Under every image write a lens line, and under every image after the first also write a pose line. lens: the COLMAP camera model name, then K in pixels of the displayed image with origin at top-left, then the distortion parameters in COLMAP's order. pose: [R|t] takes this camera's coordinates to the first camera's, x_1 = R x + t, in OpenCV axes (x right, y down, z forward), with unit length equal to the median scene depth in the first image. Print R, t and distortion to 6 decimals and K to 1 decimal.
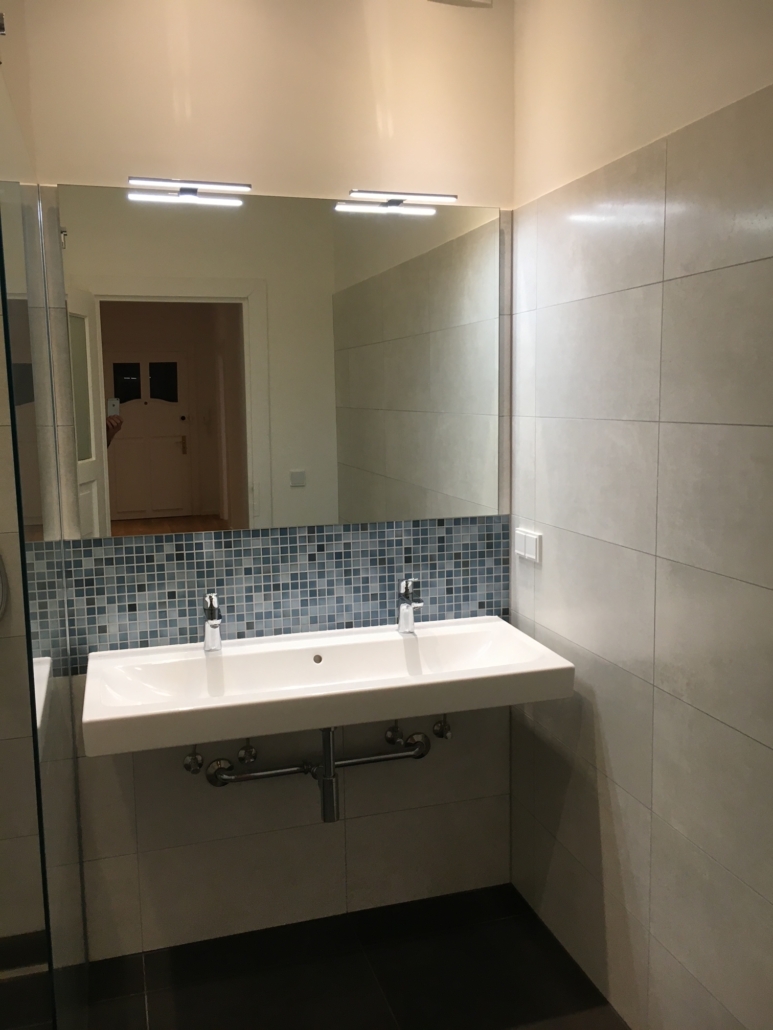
lens RADIAL K [[873.3, 0, 386.6], [0, 873.3, 513.7], [0, 0, 1]] dist [0.067177, -0.101645]
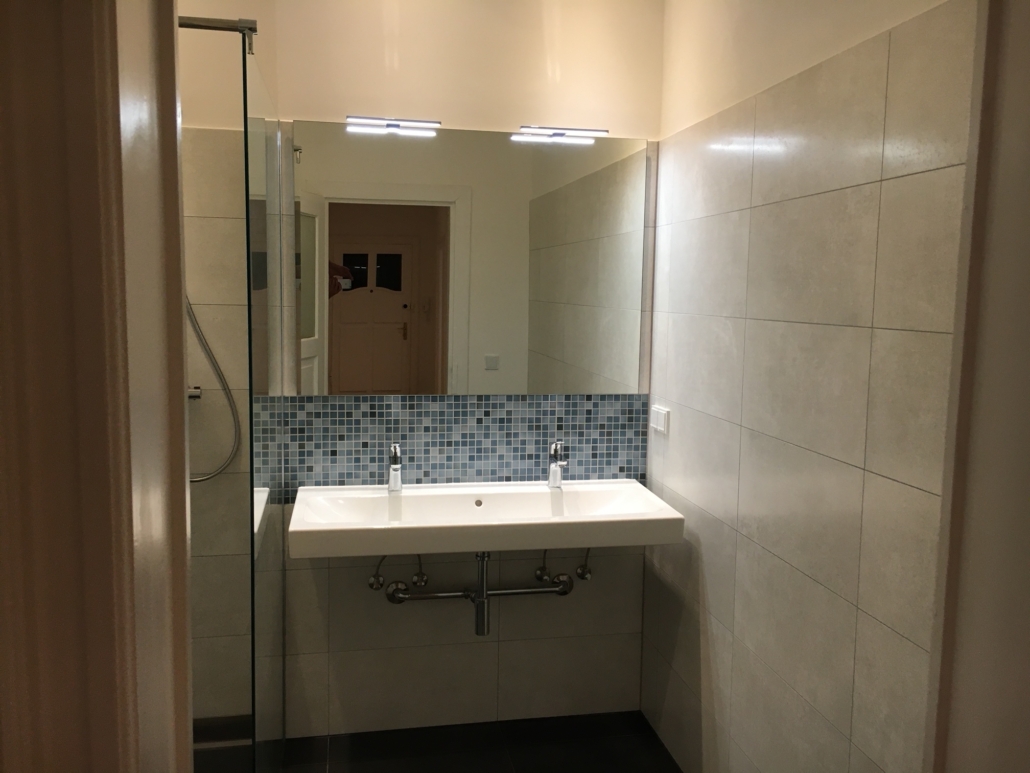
lens RADIAL K [[873.3, 0, 522.1], [0, 873.3, 380.6], [0, 0, 1]] dist [0.067177, -0.101645]
pose [[0.994157, 0.041922, -0.099470, 0.095446], [-0.044946, 0.998587, -0.028366, 0.026388], [0.098141, 0.032671, 0.994636, -0.215785]]
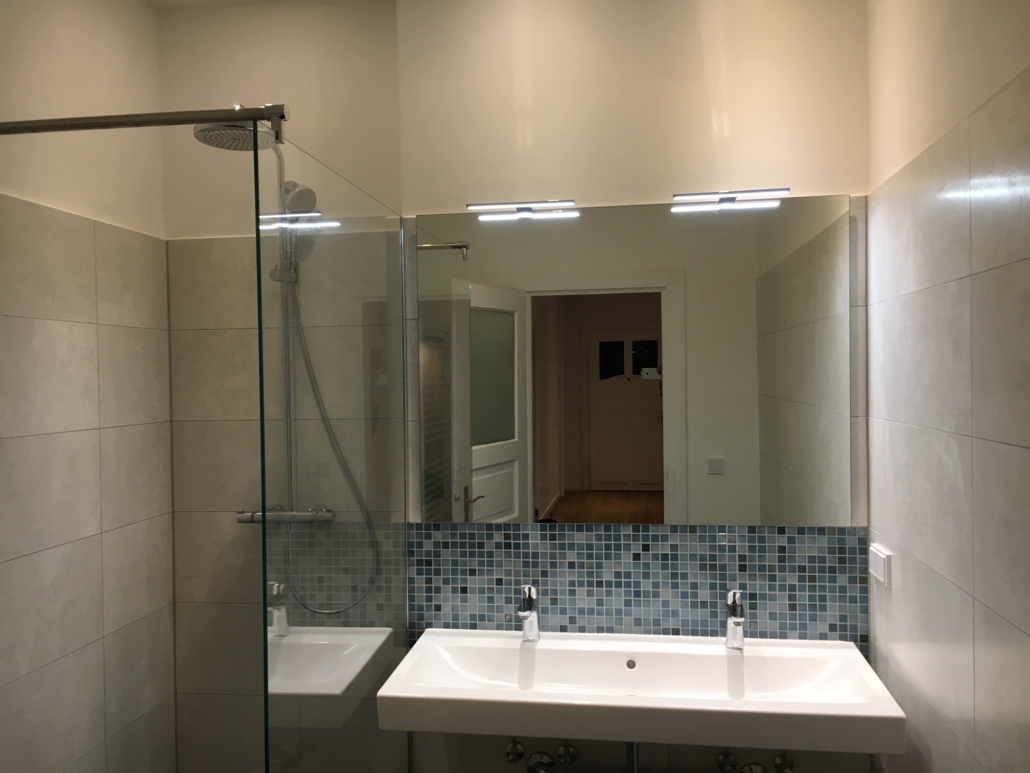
lens RADIAL K [[873.3, 0, 514.8], [0, 873.3, 387.5], [0, 0, 1]] dist [0.067177, -0.101645]
pose [[0.904424, 0.005317, -0.426602, 0.216045], [-0.051622, 0.993940, -0.097054, -0.037349], [0.423501, 0.109800, 0.899217, 0.035405]]
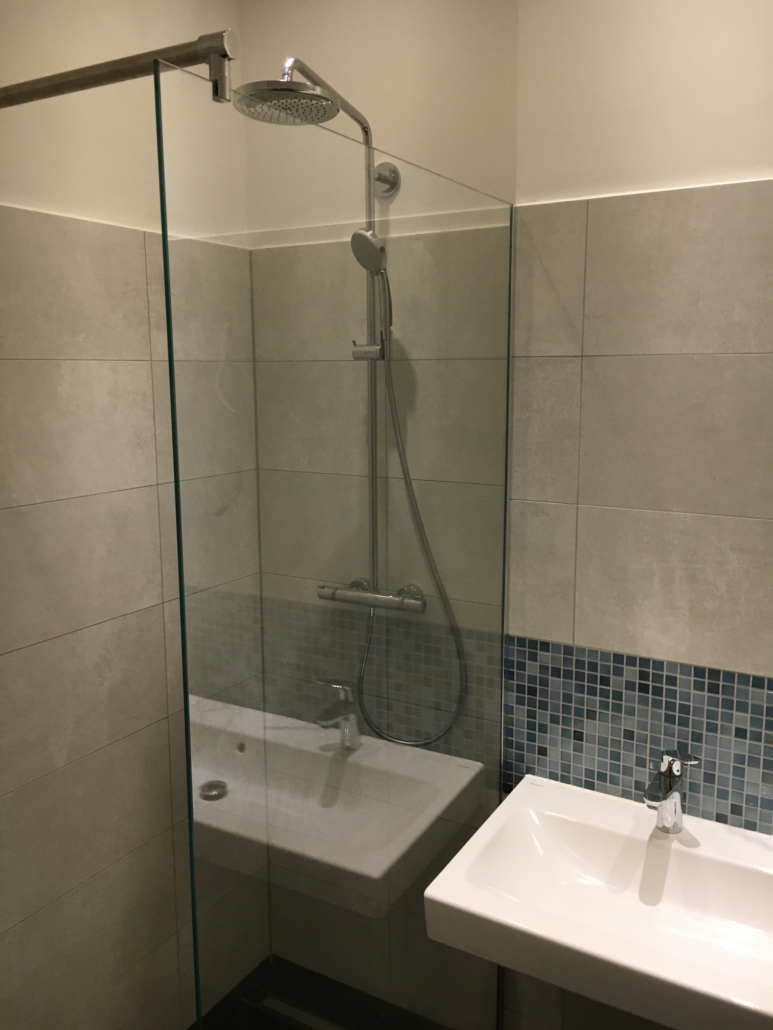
lens RADIAL K [[873.3, 0, 380.0], [0, 873.3, 508.1], [0, 0, 1]] dist [0.067177, -0.101645]
pose [[0.669906, 0.130158, -0.730948, 0.132327], [-0.101752, 0.991319, 0.083266, -0.136498], [0.735440, 0.018595, 0.677335, 0.329737]]
